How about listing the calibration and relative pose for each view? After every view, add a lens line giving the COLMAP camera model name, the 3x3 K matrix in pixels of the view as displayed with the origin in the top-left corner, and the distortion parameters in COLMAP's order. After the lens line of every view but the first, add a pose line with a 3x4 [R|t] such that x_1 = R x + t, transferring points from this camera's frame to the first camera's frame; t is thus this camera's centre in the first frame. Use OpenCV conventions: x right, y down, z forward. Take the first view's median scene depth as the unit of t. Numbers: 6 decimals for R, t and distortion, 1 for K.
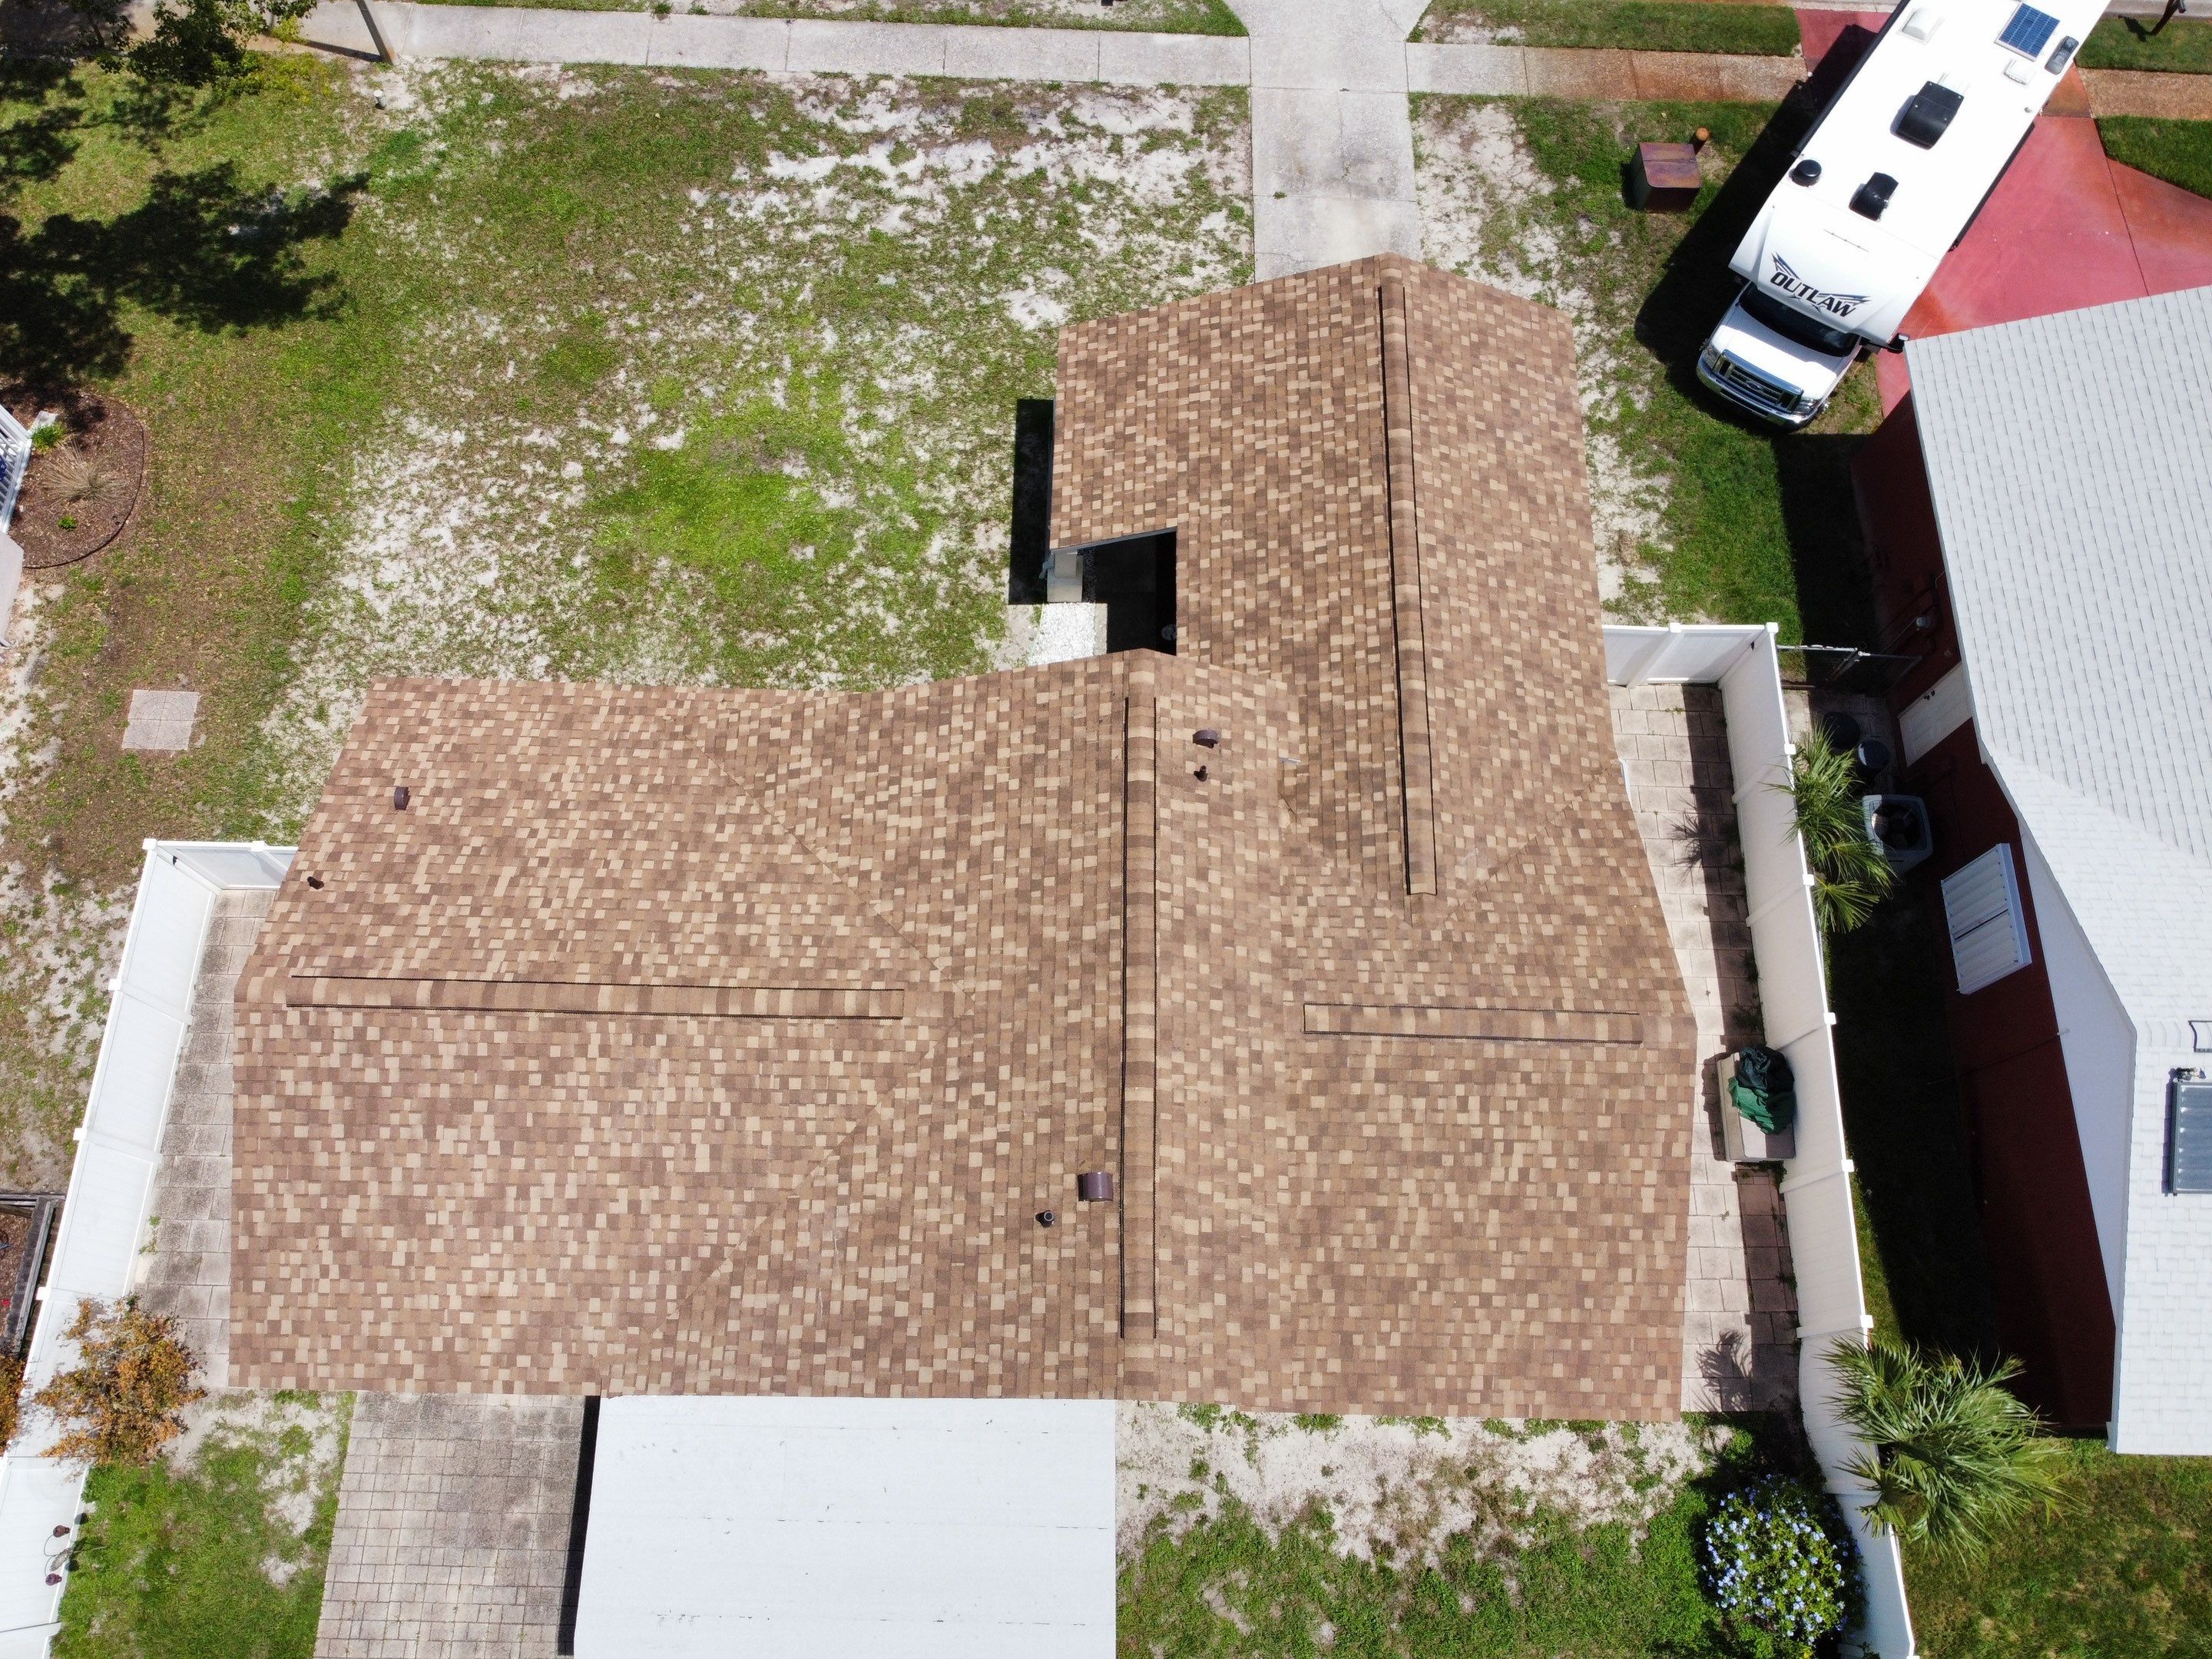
lens RADIAL K [[1672.1, 0, 1077.5], [0, 1672.1, 808.6], [0, 0, 1]] dist [-0.002753, 0.015182]
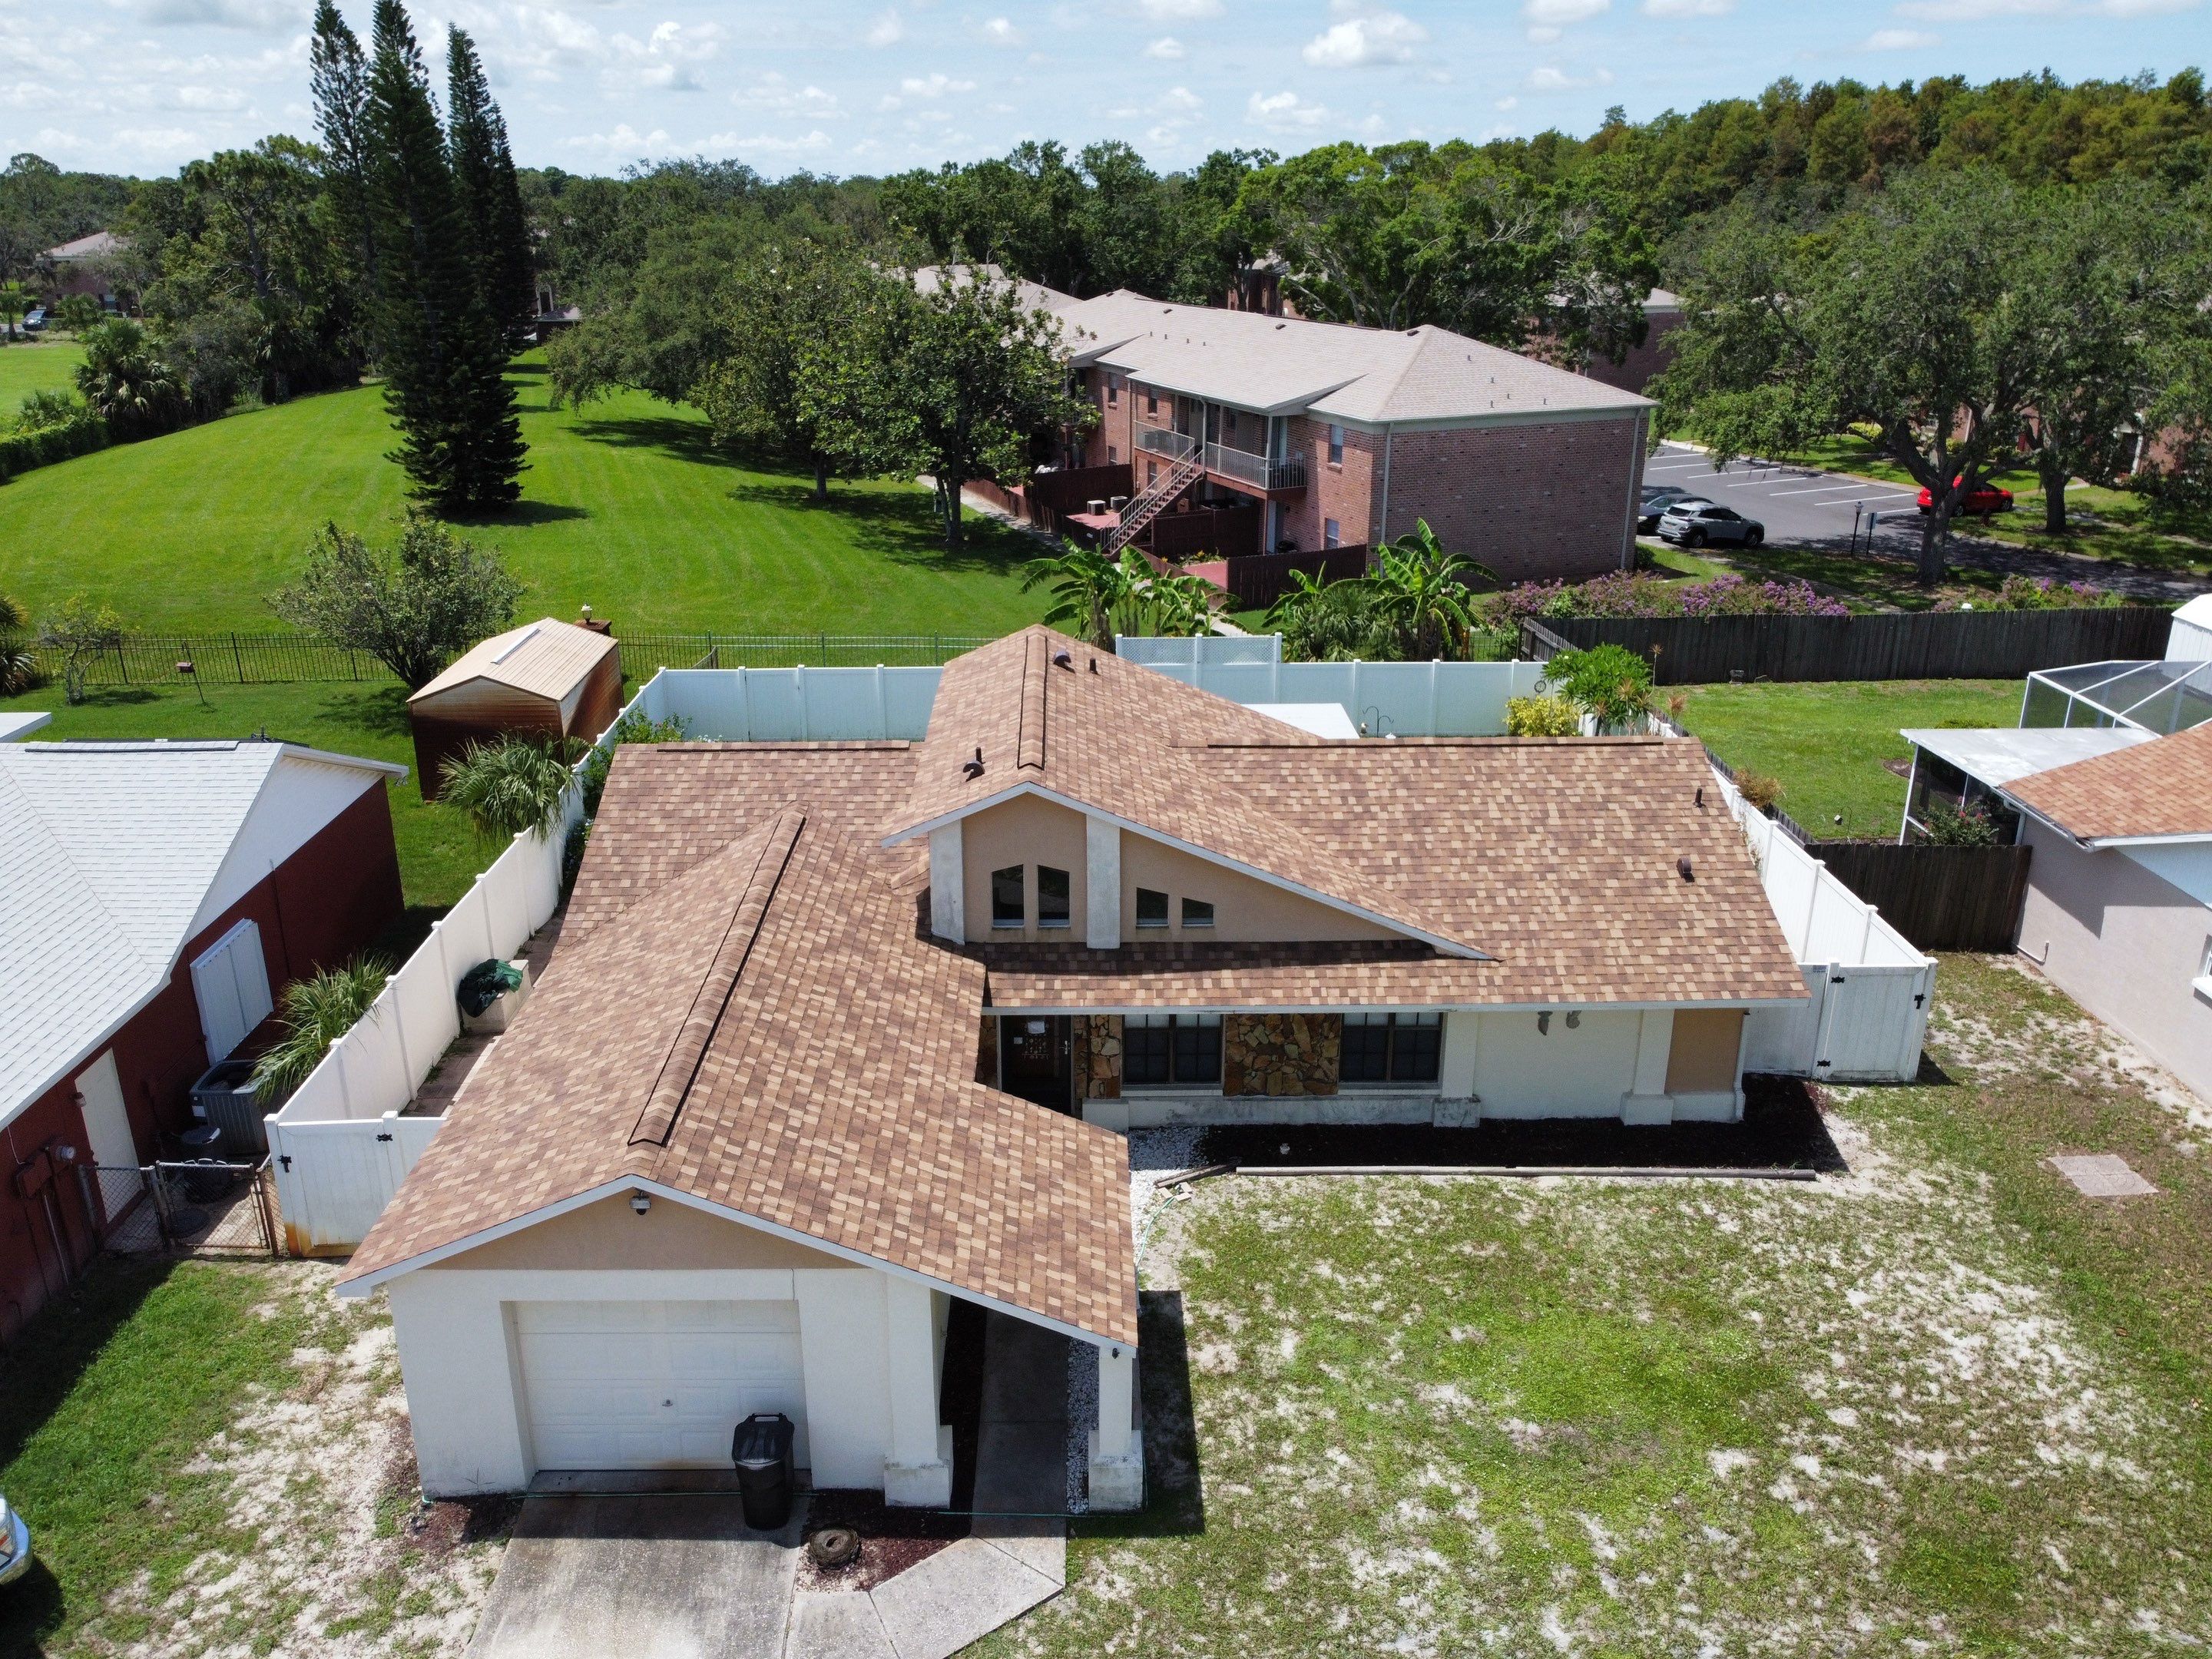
lens RADIAL K [[1681.6, 0, 1074.9], [0, 1681.6, 806.2], [0, 0, 1]] dist [-0.014031, 0.000598]
pose [[-0.999422, -0.008822, -0.032828, 0.033880], [-0.033041, 0.025172, 0.999137, -0.883986], [-0.007988, 0.999644, -0.025449, 0.780245]]
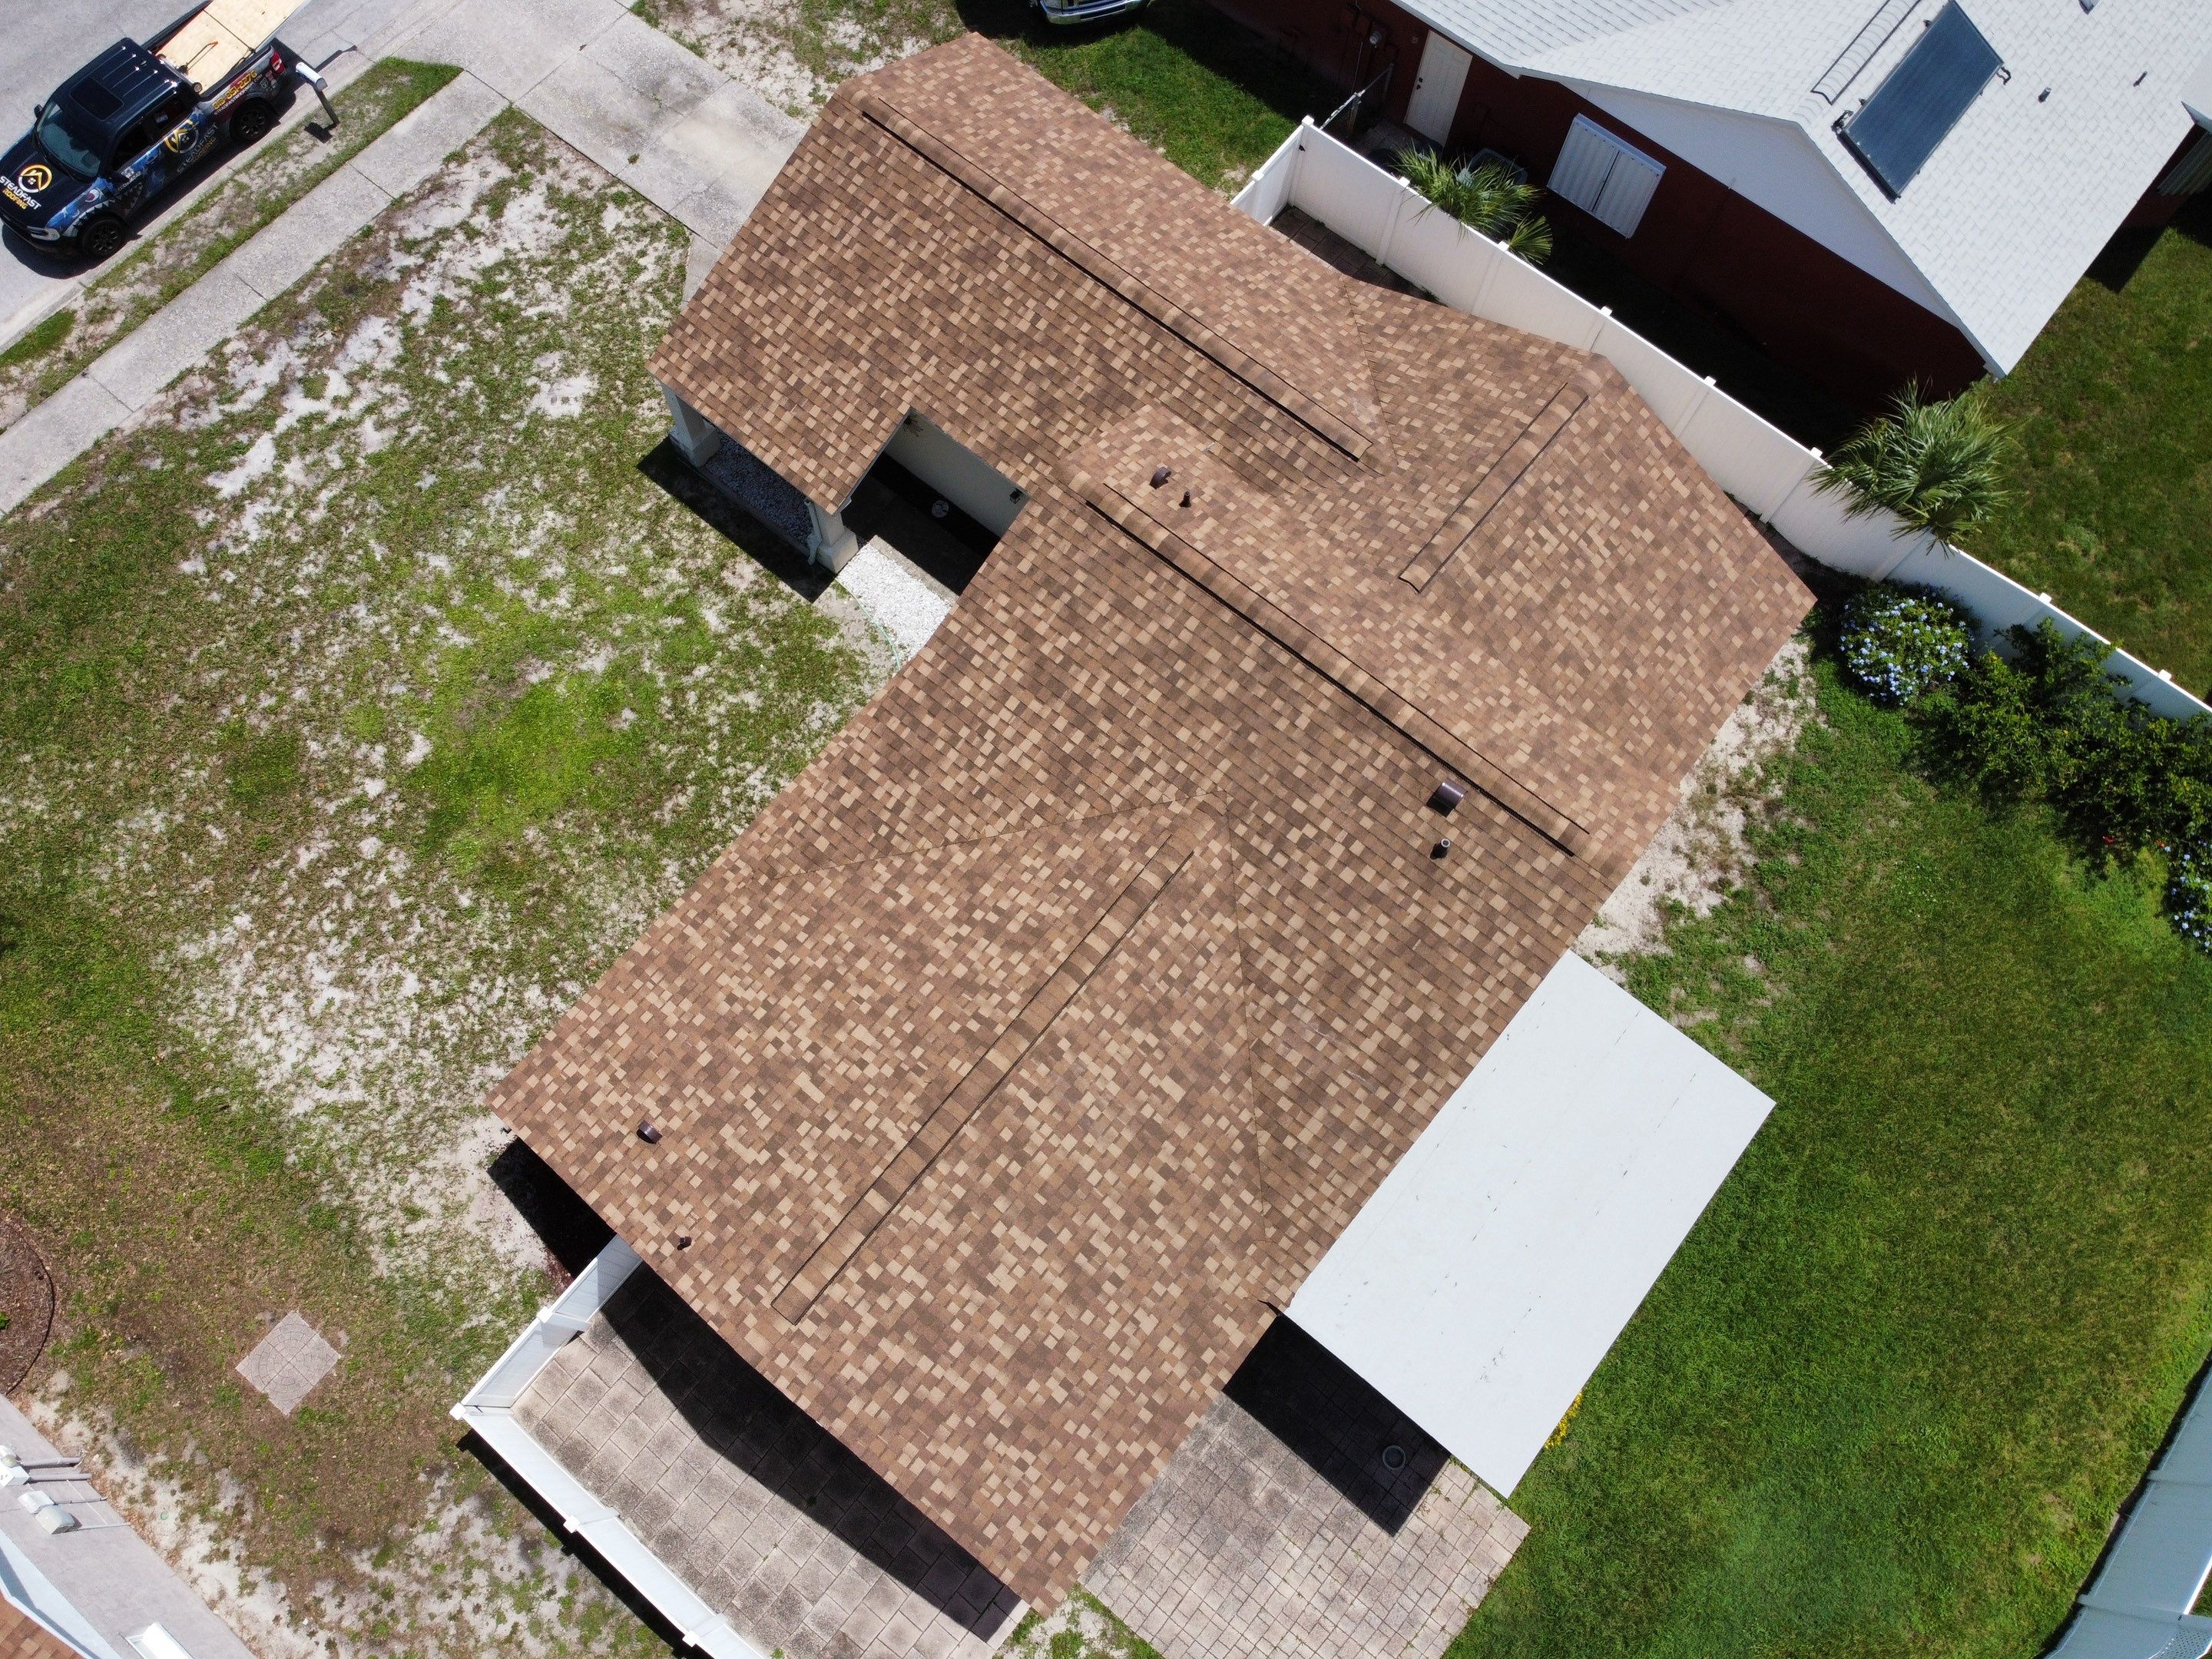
lens RADIAL K [[1665.4, 0, 1077.8], [0, 1665.4, 813.2], [0, 0, 1]] dist [0.001336, 0.010626]
pose [[0.621789, -0.737413, 0.263819, -0.291006], [0.727611, 0.668535, 0.153764, -0.074148], [-0.289760, 0.096349, 0.952238, 0.019986]]
